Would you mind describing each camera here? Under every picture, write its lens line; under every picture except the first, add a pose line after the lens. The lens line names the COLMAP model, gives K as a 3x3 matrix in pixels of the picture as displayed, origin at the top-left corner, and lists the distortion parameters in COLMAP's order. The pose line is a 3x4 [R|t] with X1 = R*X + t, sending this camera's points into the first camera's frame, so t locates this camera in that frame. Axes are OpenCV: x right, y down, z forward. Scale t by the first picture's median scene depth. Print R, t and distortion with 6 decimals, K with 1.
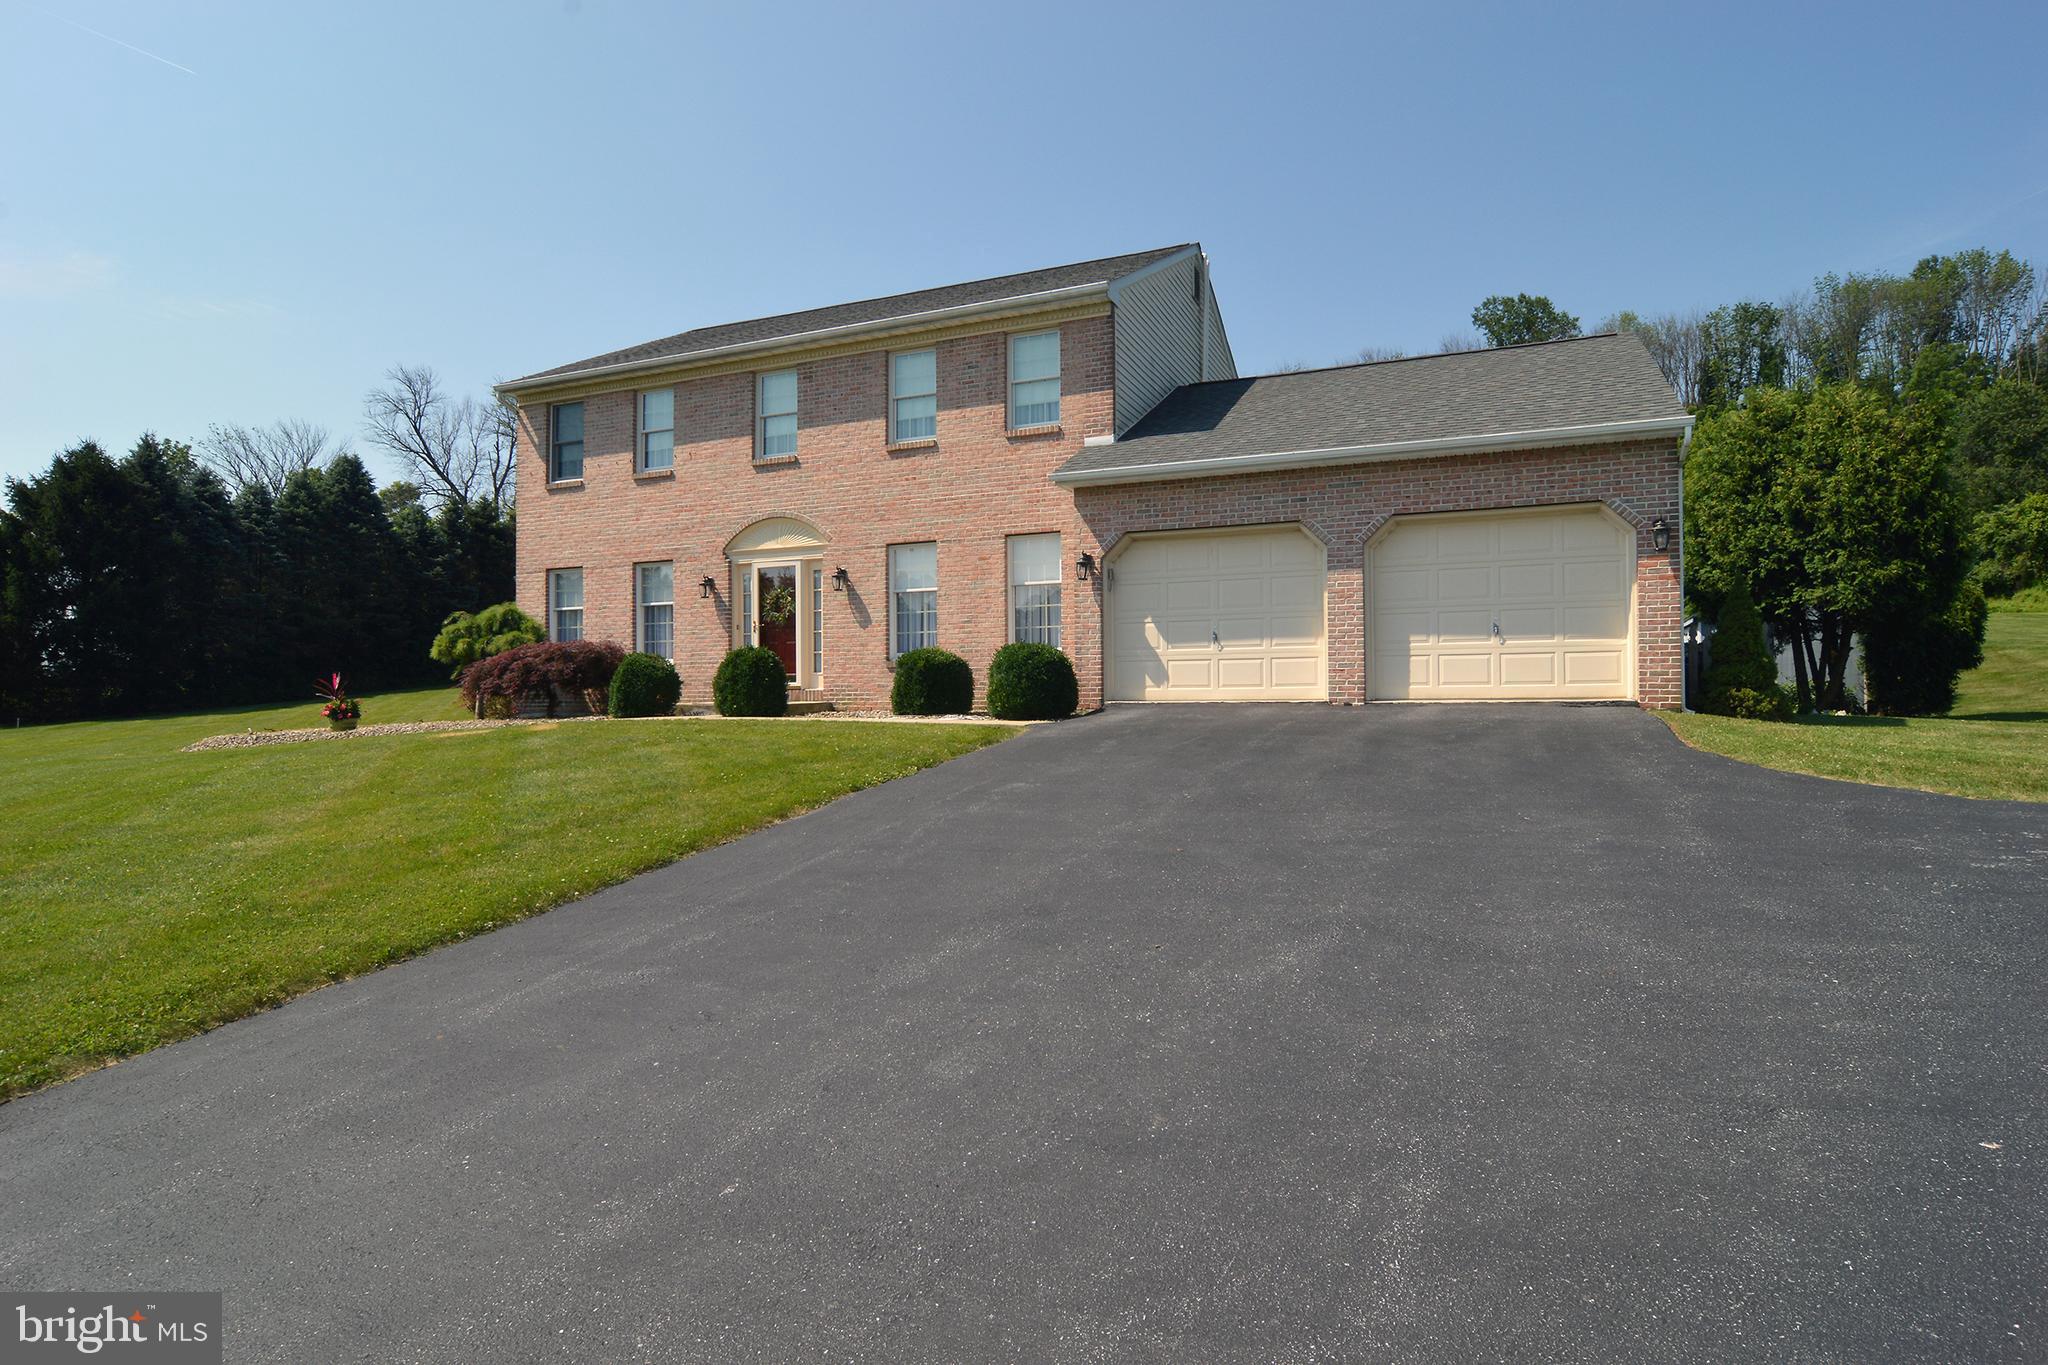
lens RADIAL K [[1113.9, 0, 1022.0], [0, 1113.9, 685.8], [0, 0, 1]] dist [-0.003067, -0.012888]
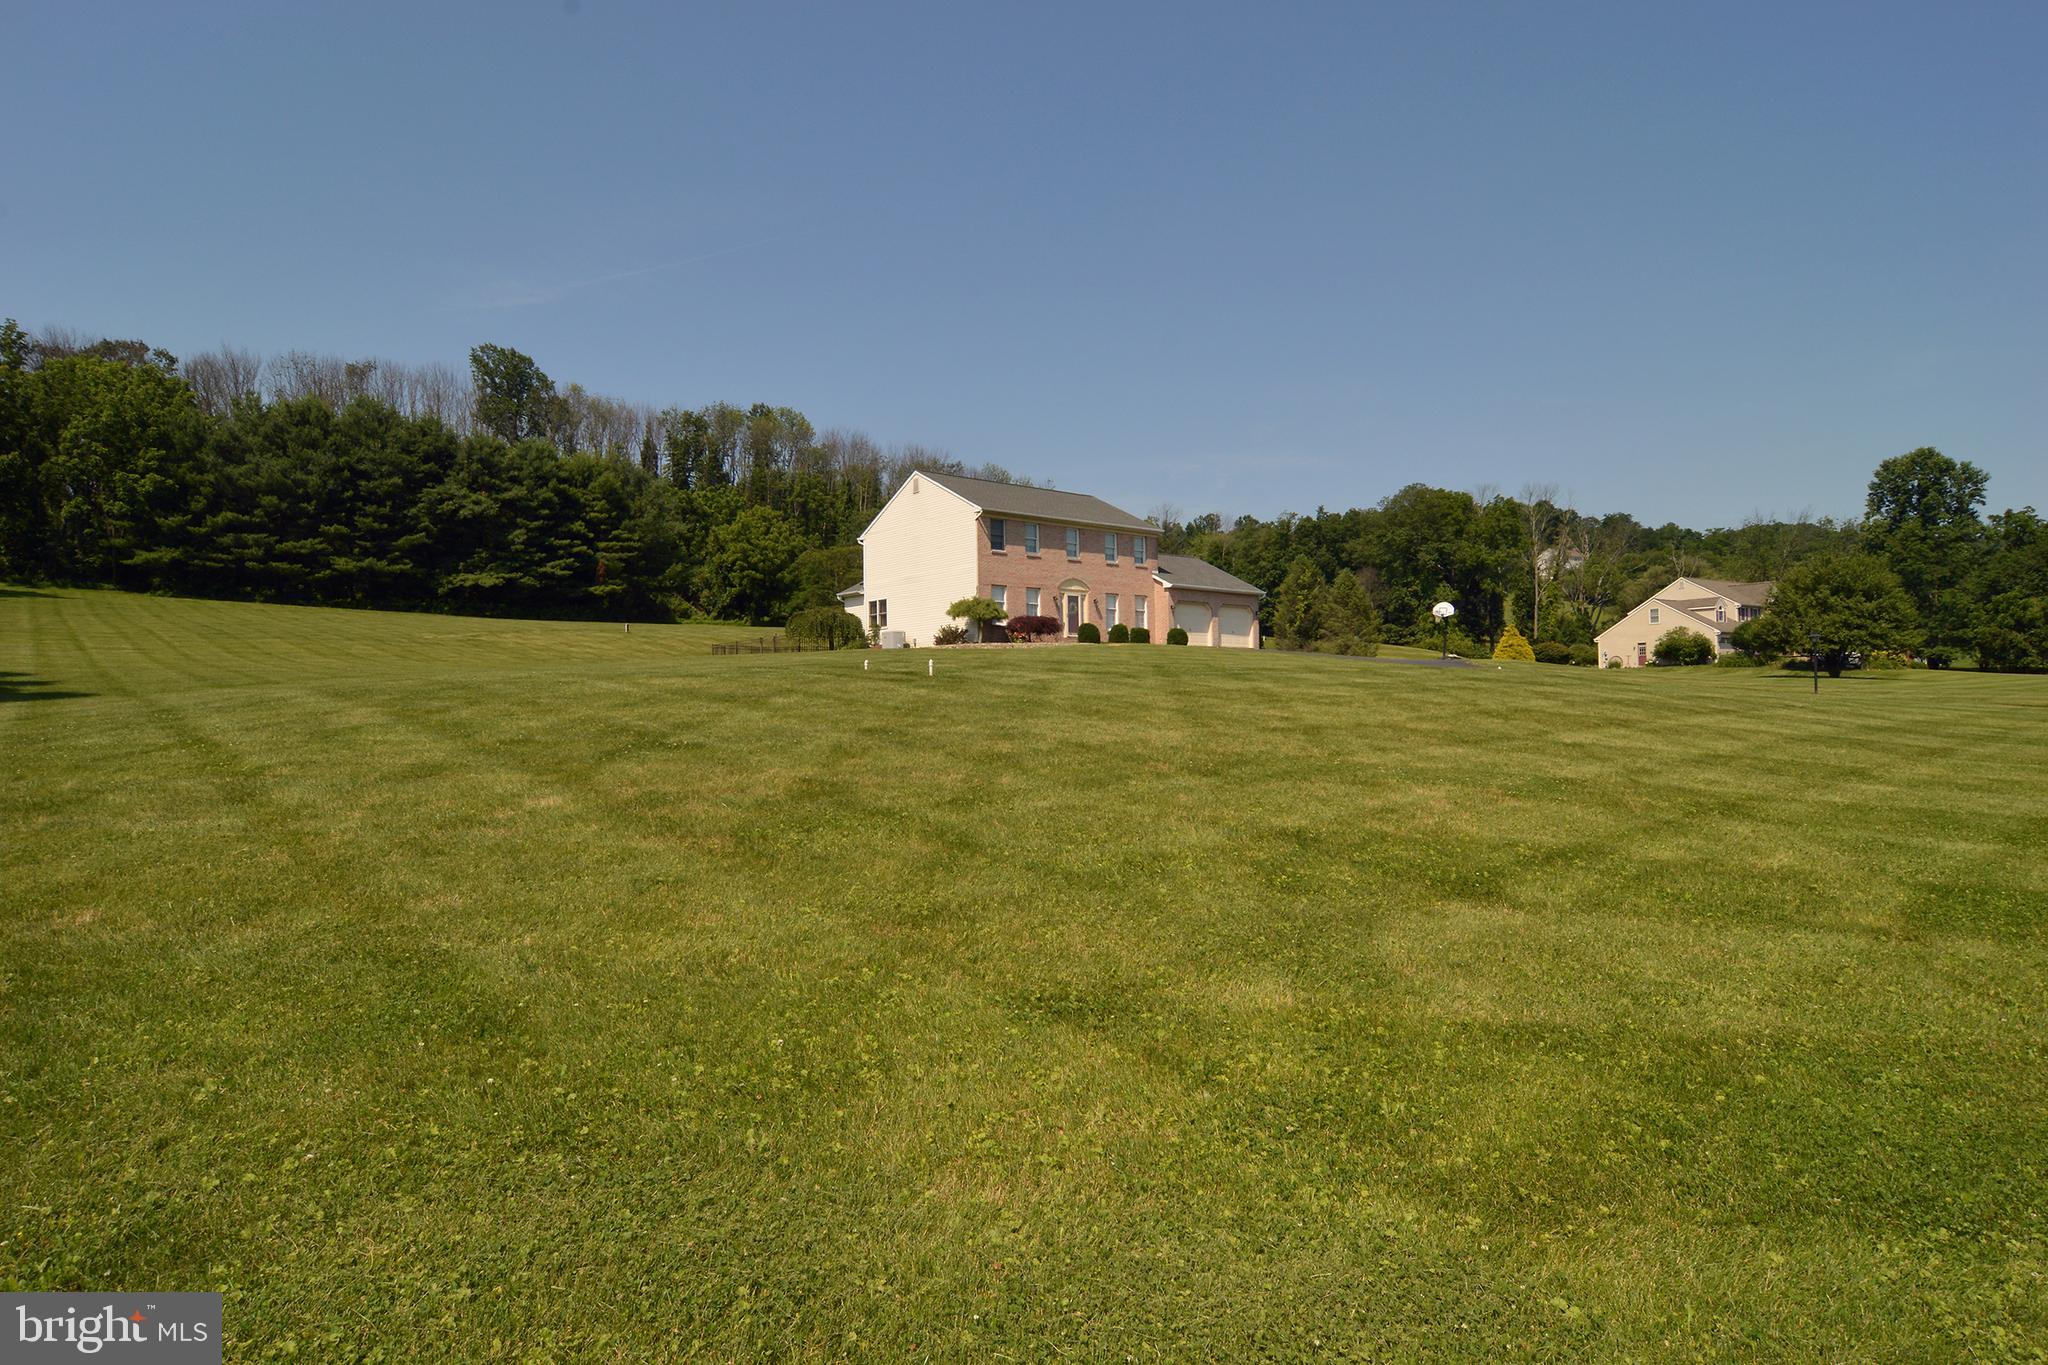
lens RADIAL K [[1113.9, 0, 1022.0], [0, 1113.9, 685.8], [0, 0, 1]] dist [-0.003067, -0.012888]
pose [[0.455007, 0.015618, 0.890351, -2.925113], [-0.006524, 0.999878, -0.014205, 0.174651], [-0.890464, 0.000654, 0.455054, -0.215822]]
